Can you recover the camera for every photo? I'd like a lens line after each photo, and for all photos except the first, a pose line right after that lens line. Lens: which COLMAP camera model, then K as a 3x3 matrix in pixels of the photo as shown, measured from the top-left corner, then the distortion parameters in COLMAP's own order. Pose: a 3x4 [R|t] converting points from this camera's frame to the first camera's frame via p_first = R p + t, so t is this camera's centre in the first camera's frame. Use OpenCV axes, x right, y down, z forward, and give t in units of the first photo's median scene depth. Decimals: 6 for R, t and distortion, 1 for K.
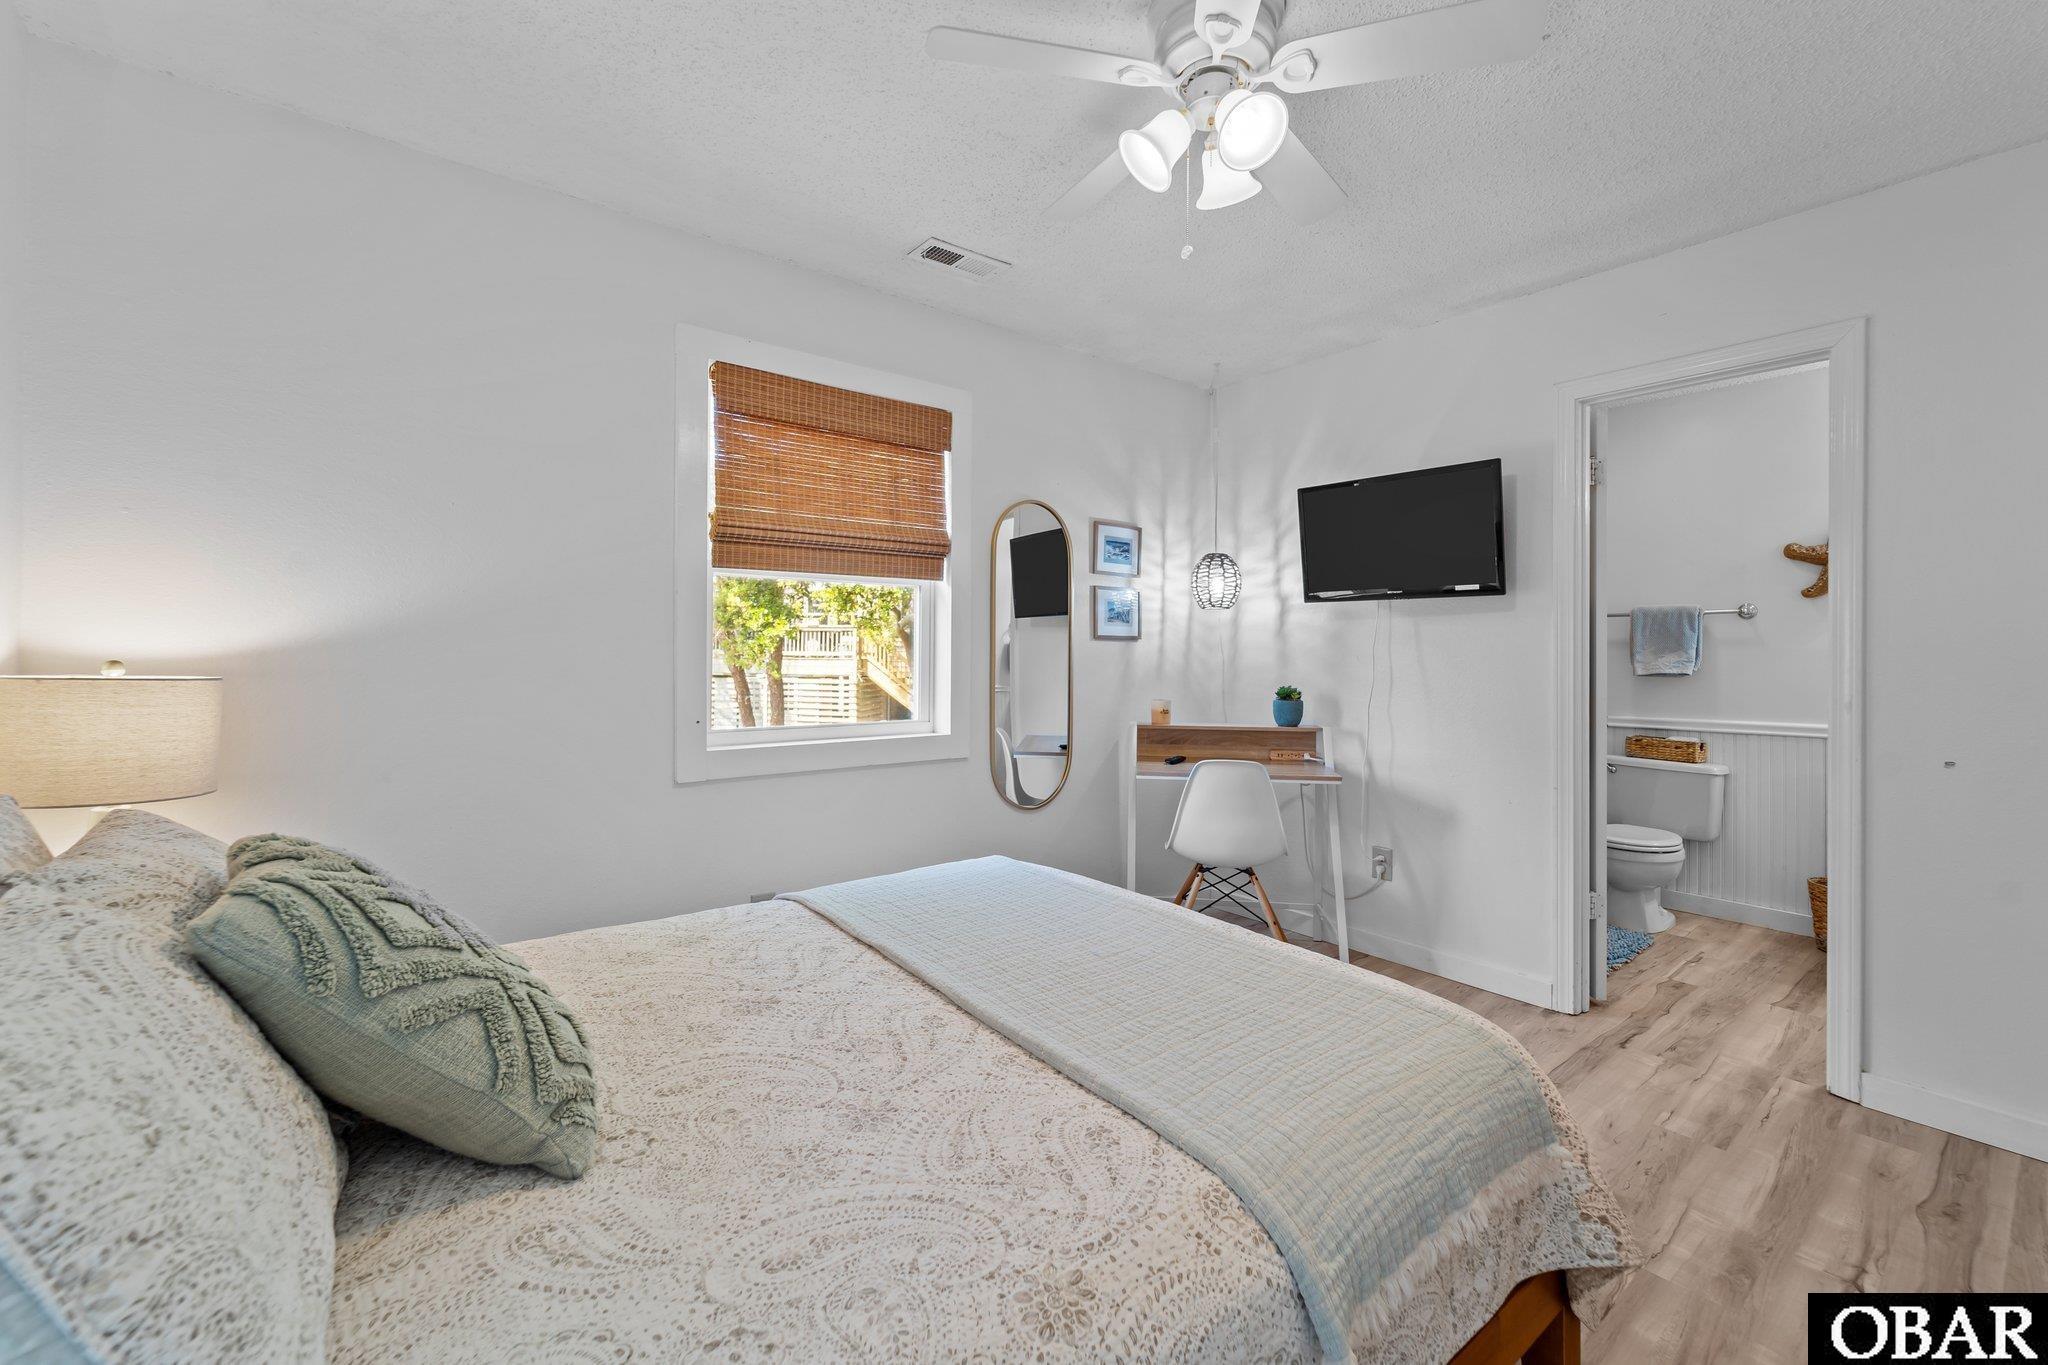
lens RADIAL K [[824.1, 0, 1027.7], [0, 824.1, 670.9], [0, 0, 1]] dist [0.004188, -0.003459]
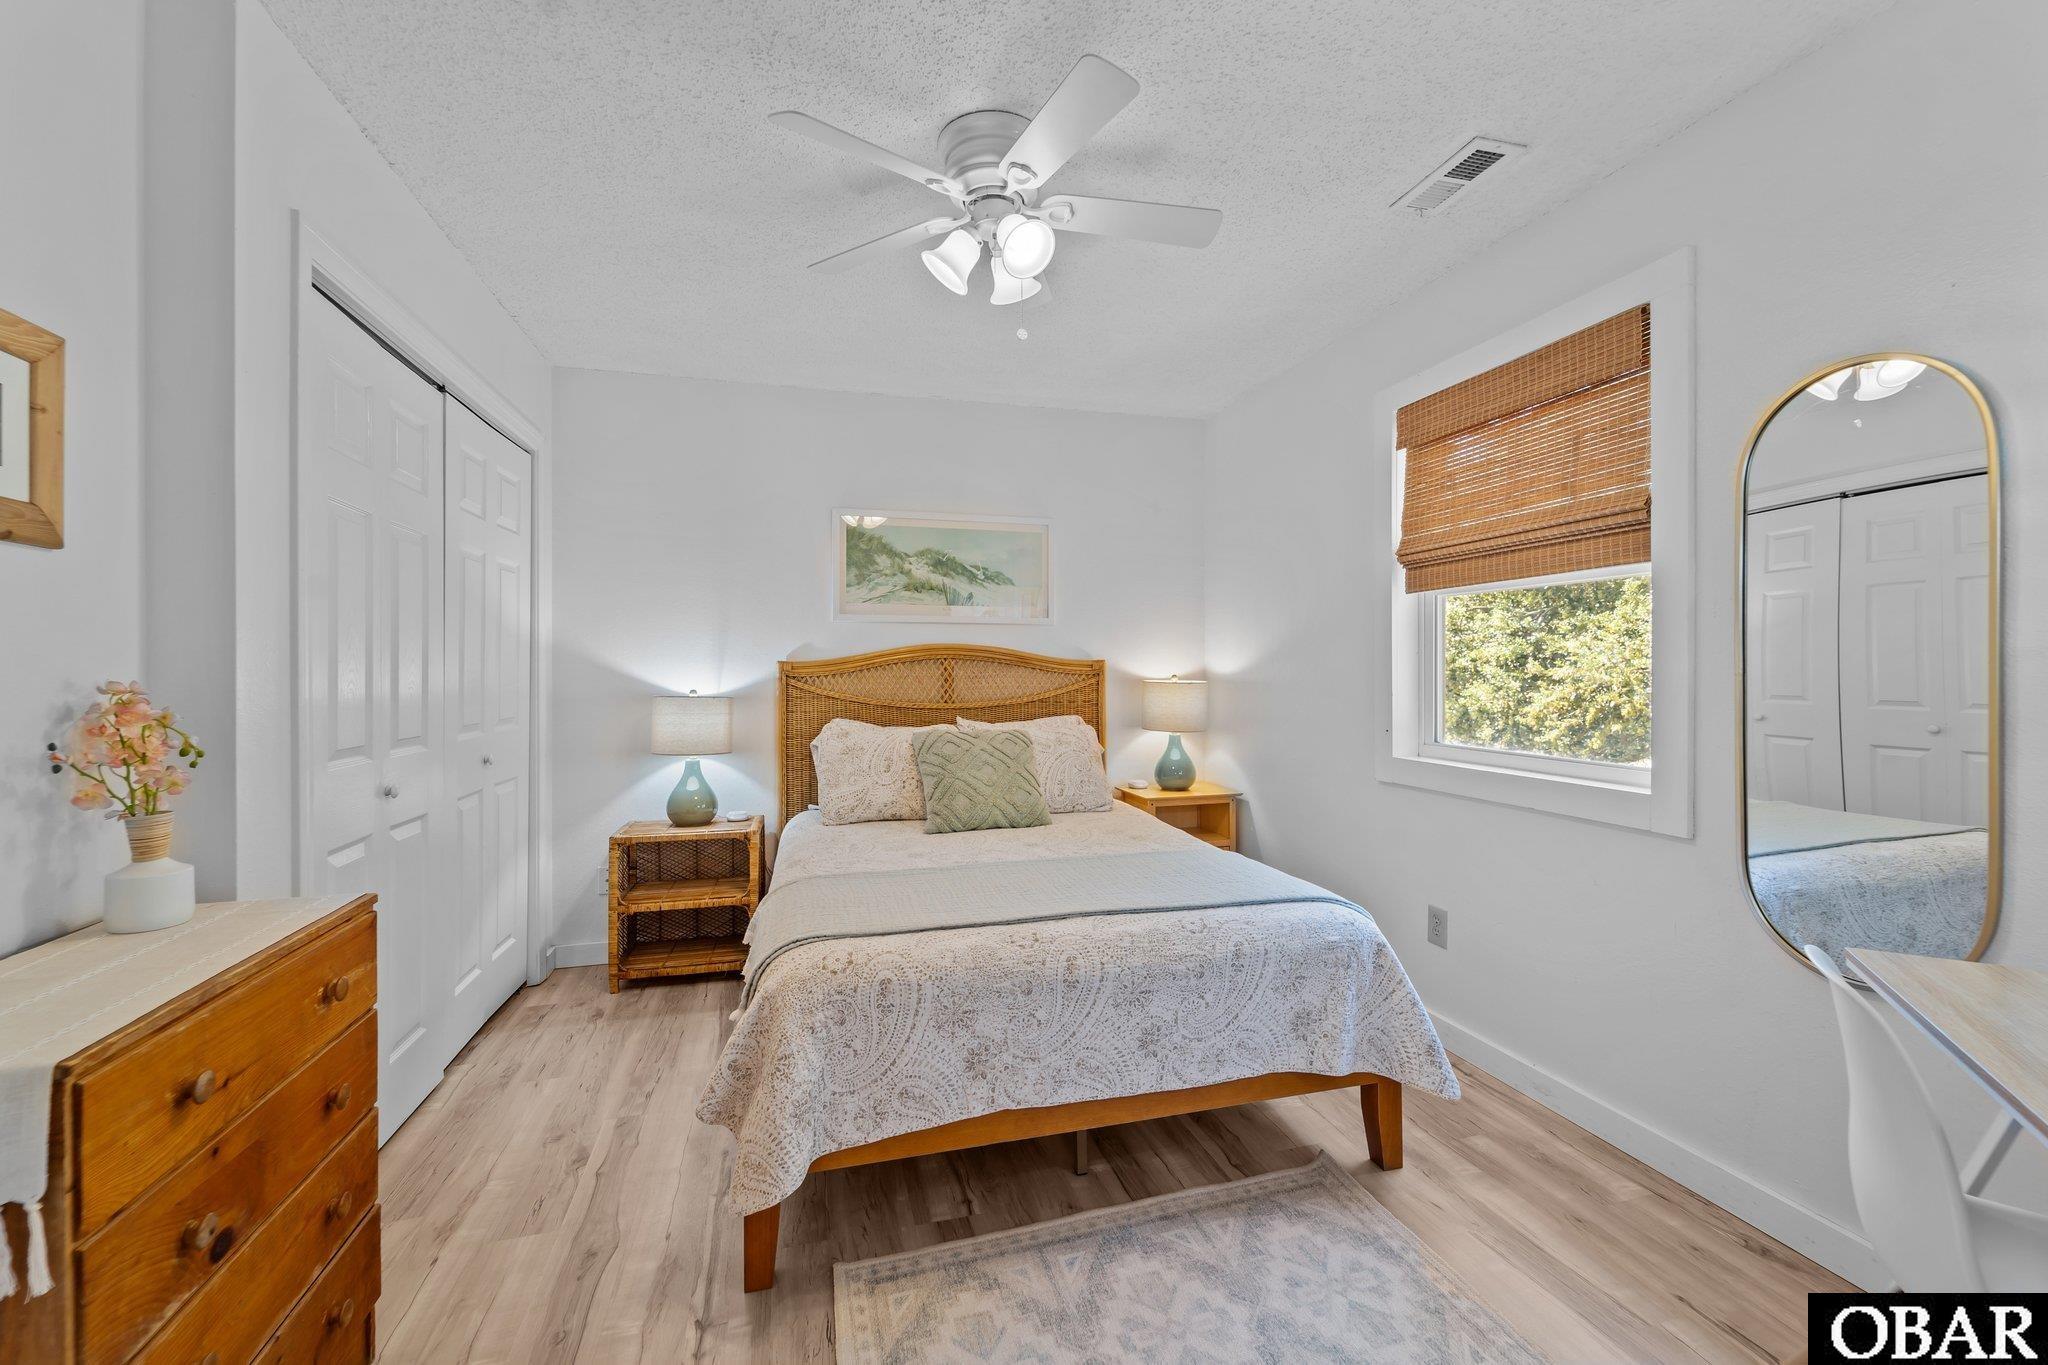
lens RADIAL K [[824.1, 0, 1028.7], [0, 824.1, 676.1], [0, 0, 1]] dist [0.004188, -0.003459]
pose [[-0.367251, 0.010464, -0.930063, 0.700193], [-0.009218, 0.999847, 0.014889, -0.022317], [0.930076, 0.014041, -0.367098, 0.784648]]
